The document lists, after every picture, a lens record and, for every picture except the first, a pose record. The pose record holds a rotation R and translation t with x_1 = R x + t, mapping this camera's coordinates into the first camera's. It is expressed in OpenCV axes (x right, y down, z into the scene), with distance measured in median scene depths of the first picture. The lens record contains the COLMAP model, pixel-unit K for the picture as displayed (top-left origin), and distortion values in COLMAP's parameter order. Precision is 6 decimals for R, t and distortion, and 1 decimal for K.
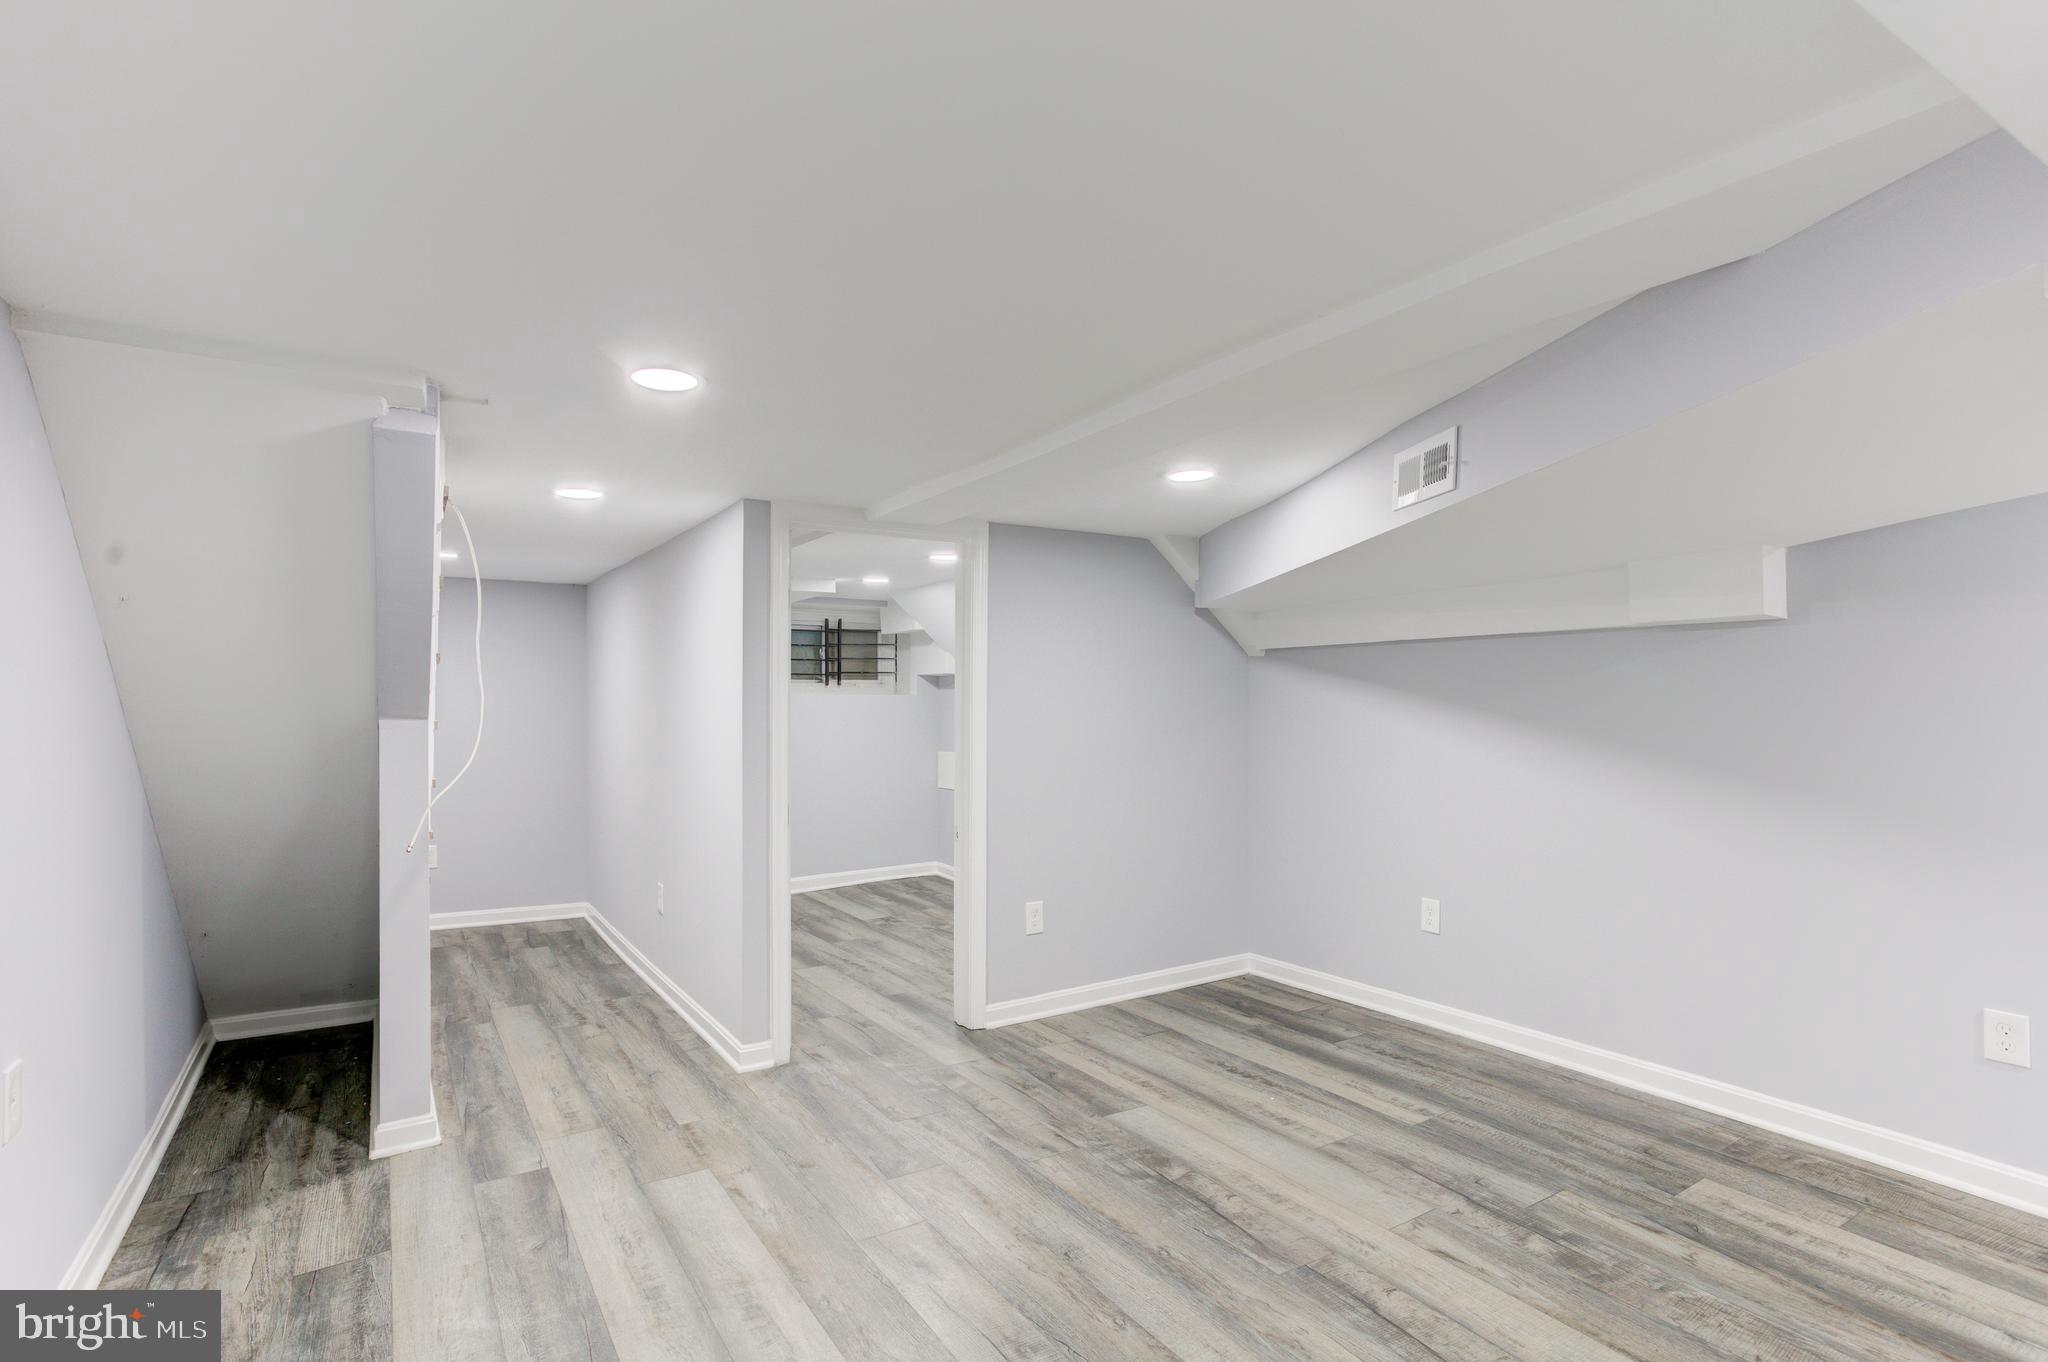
lens RADIAL K [[1017.7, 0, 1026.0], [0, 1017.7, 696.1], [0, 0, 1]] dist [-0.046025, 0.030952]
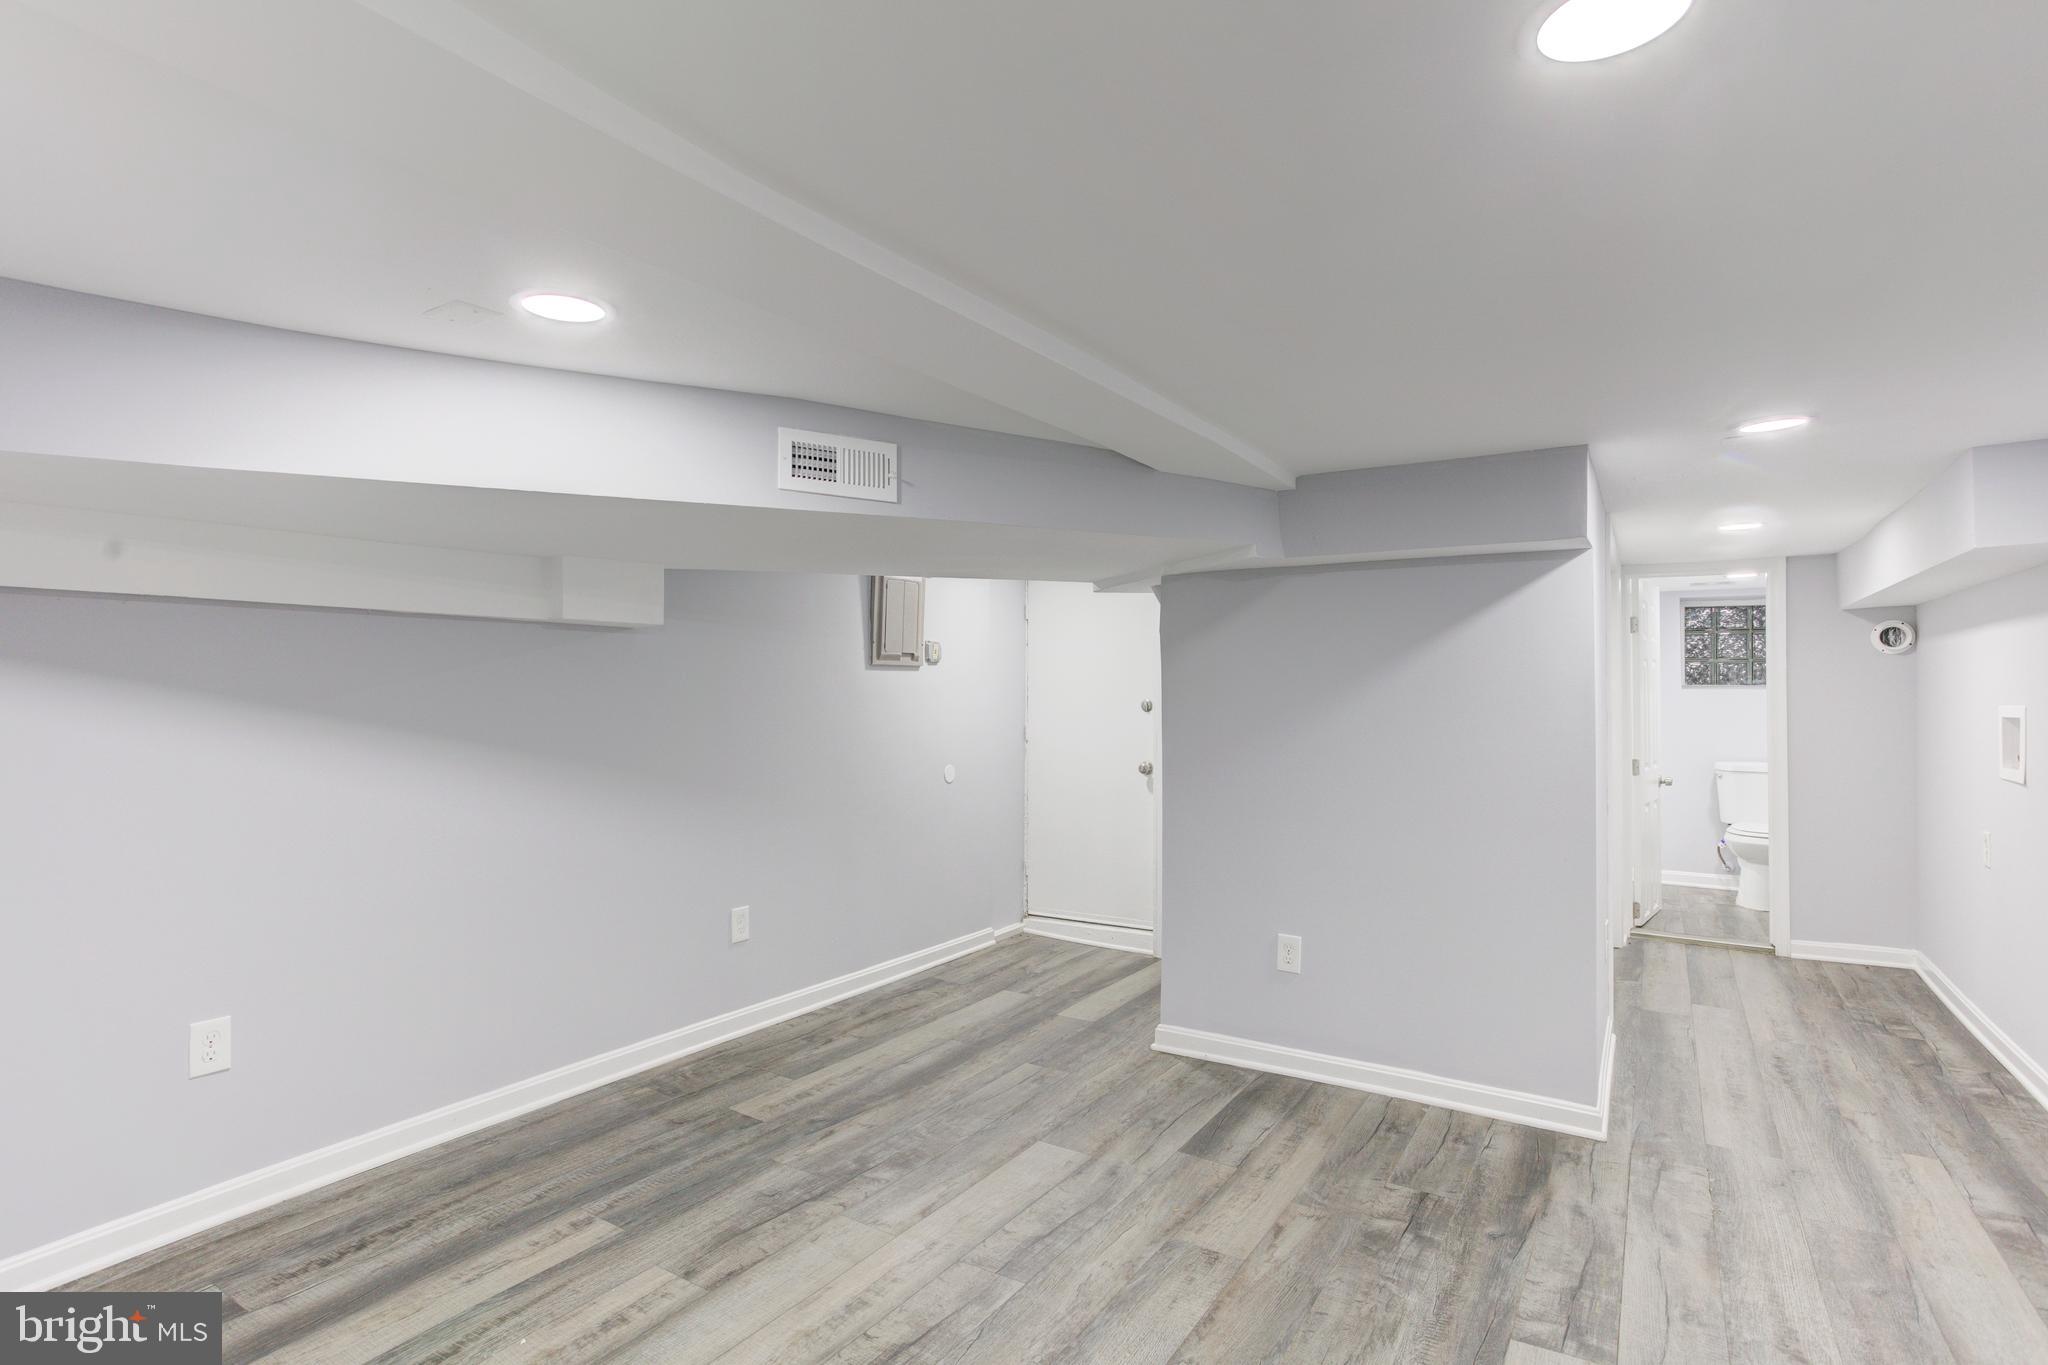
lens RADIAL K [[1017.7, 0, 1029.5], [0, 1017.7, 682.3], [0, 0, 1]] dist [-0.046025, 0.030952]
pose [[-0.421054, 0.011462, 0.906963, -0.205059], [-0.006282, 0.999859, -0.015553, 0.000449], [-0.907014, -0.012246, -0.420923, 0.447466]]
